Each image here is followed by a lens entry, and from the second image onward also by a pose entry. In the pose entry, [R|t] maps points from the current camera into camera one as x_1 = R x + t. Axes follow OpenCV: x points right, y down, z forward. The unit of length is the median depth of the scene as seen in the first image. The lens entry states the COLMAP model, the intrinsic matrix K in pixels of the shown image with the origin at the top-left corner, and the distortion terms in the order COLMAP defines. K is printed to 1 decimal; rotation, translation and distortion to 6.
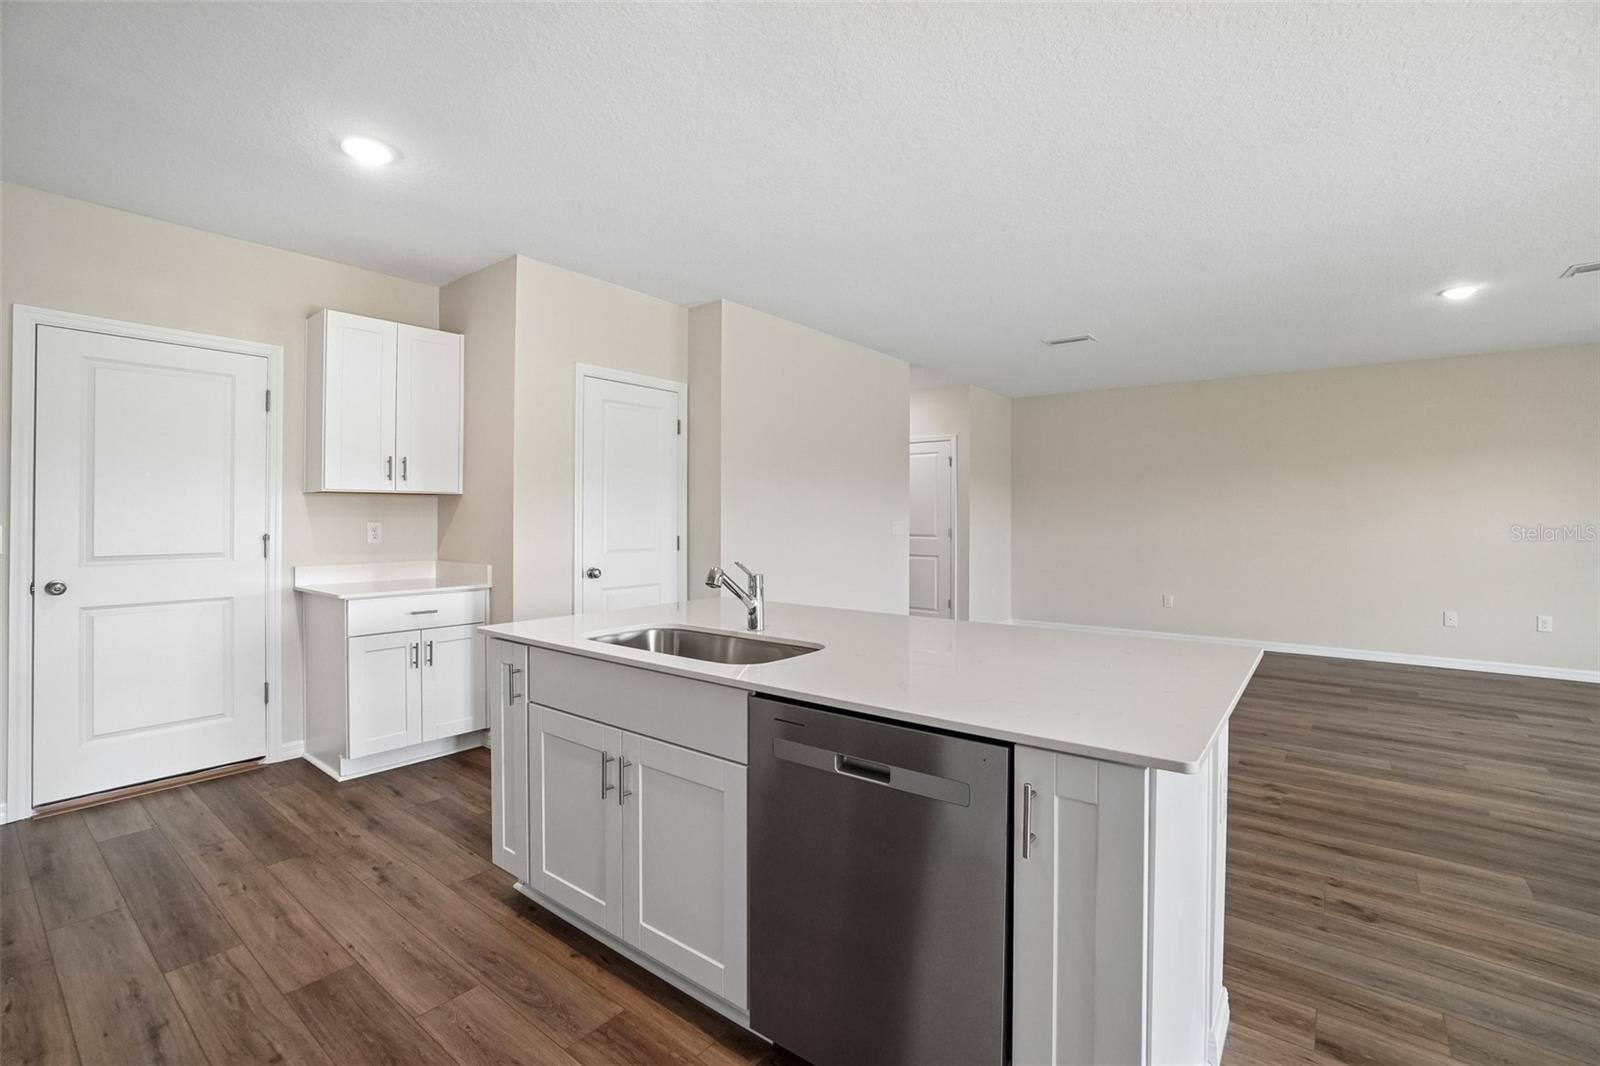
lens RADIAL K [[712.9, 0, 804.2], [0, 712.9, 518.1], [0, 0, 1]] dist [-0.066400, 0.025172]
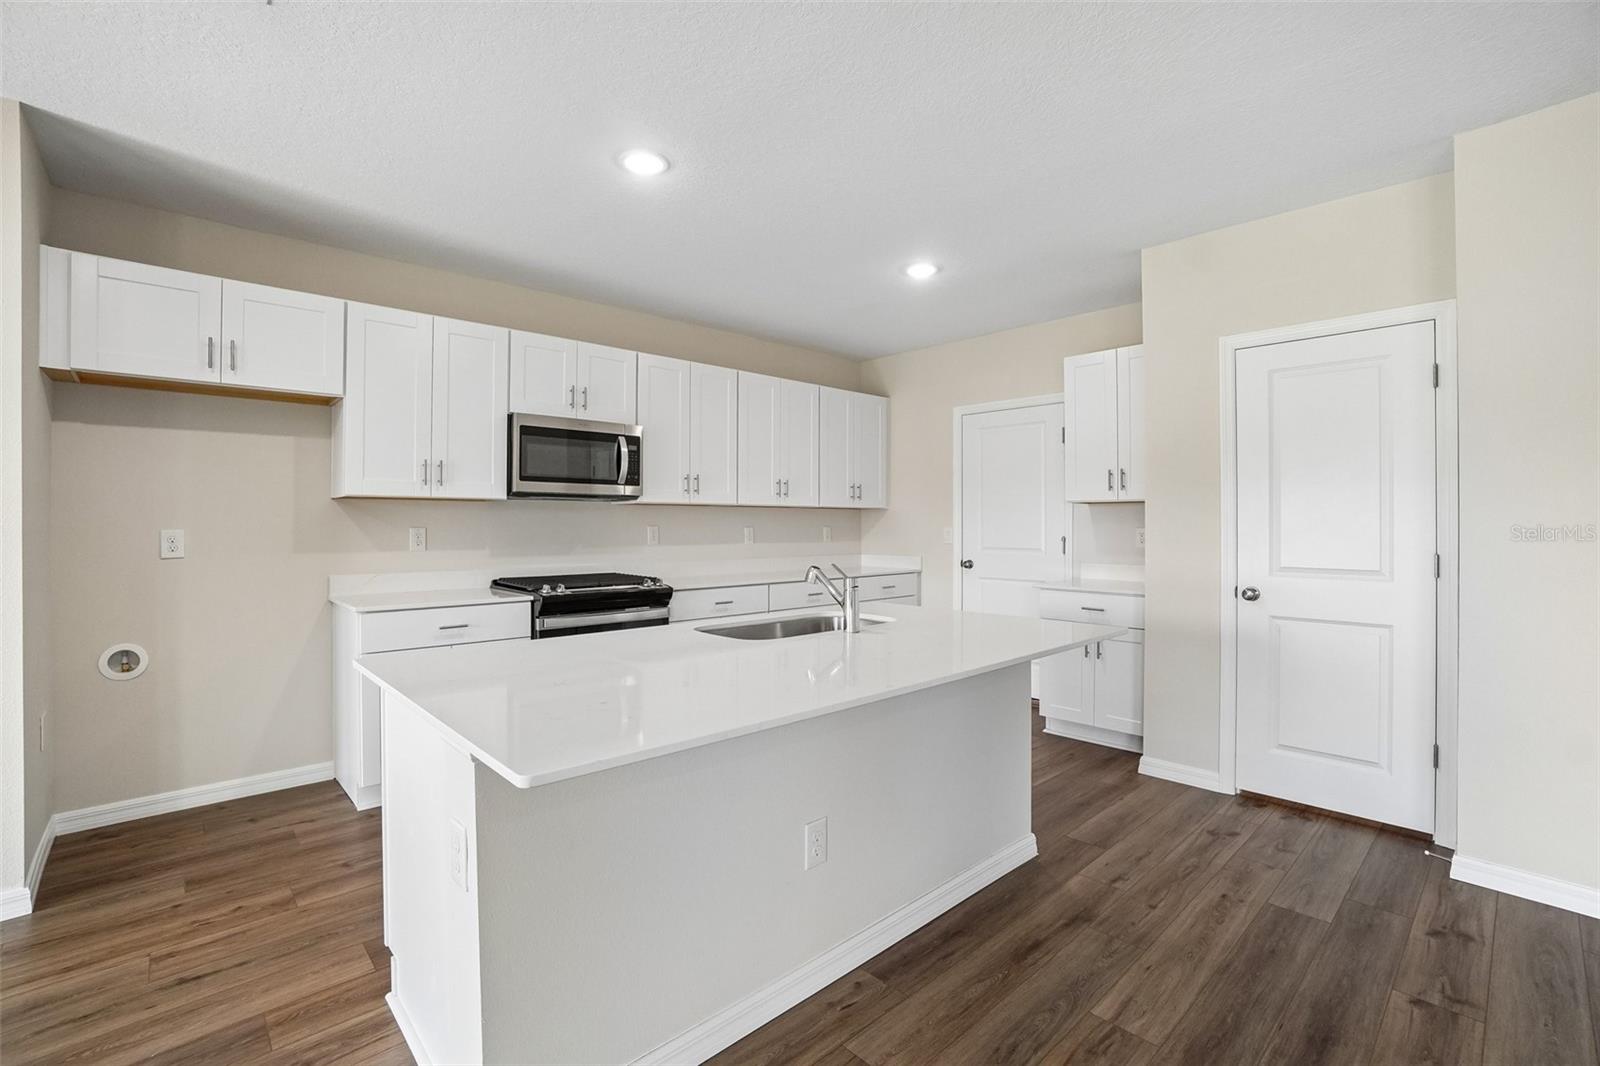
lens RADIAL K [[712.9, 0, 804.2], [0, 712.9, 518.1], [0, 0, 1]] dist [-0.066400, 0.025172]
pose [[-0.161279, -0.007590, -0.986880, 0.760537], [-0.000689, 0.999971, -0.007578, -0.000980], [0.986909, -0.000543, -0.161280, 0.866536]]
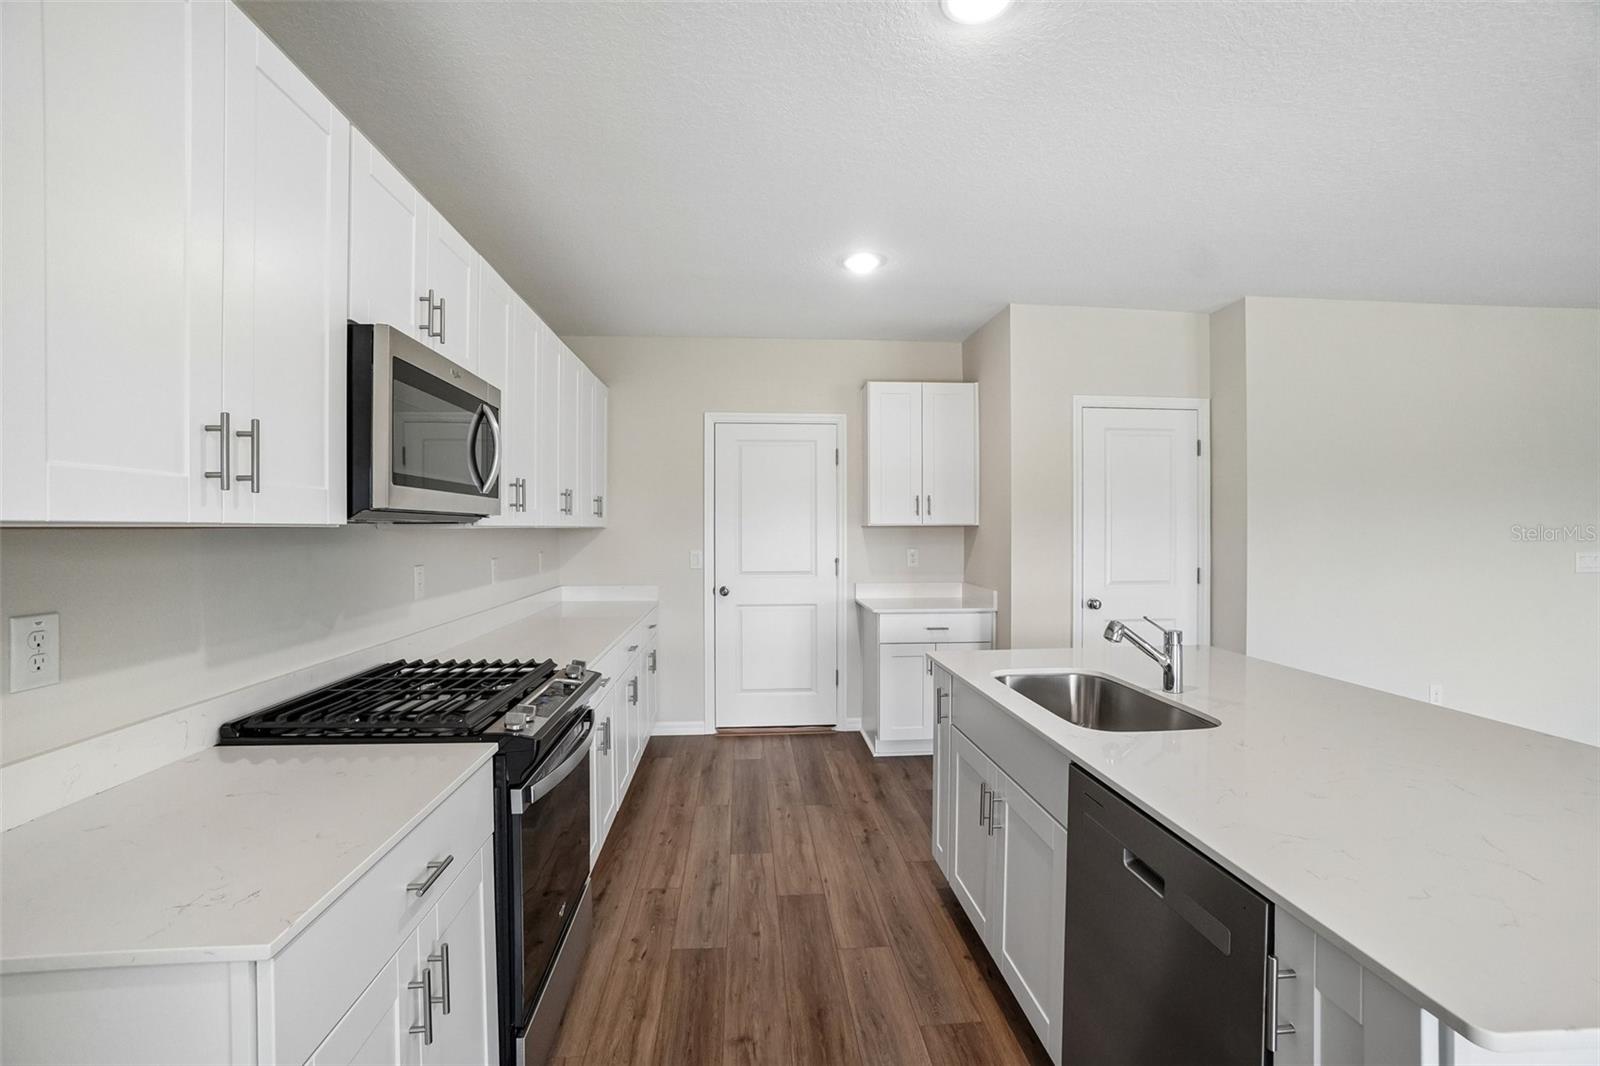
lens RADIAL K [[709.8, 0, 800.0], [0, 709.8, 533.0], [0, 0, 1]] dist [-0.060916, 0.021655]
pose [[0.674977, 0.003620, -0.737830, 0.210607], [0.003067, 0.999966, 0.007712, -0.042453], [0.737832, -0.007469, 0.674943, 0.035087]]
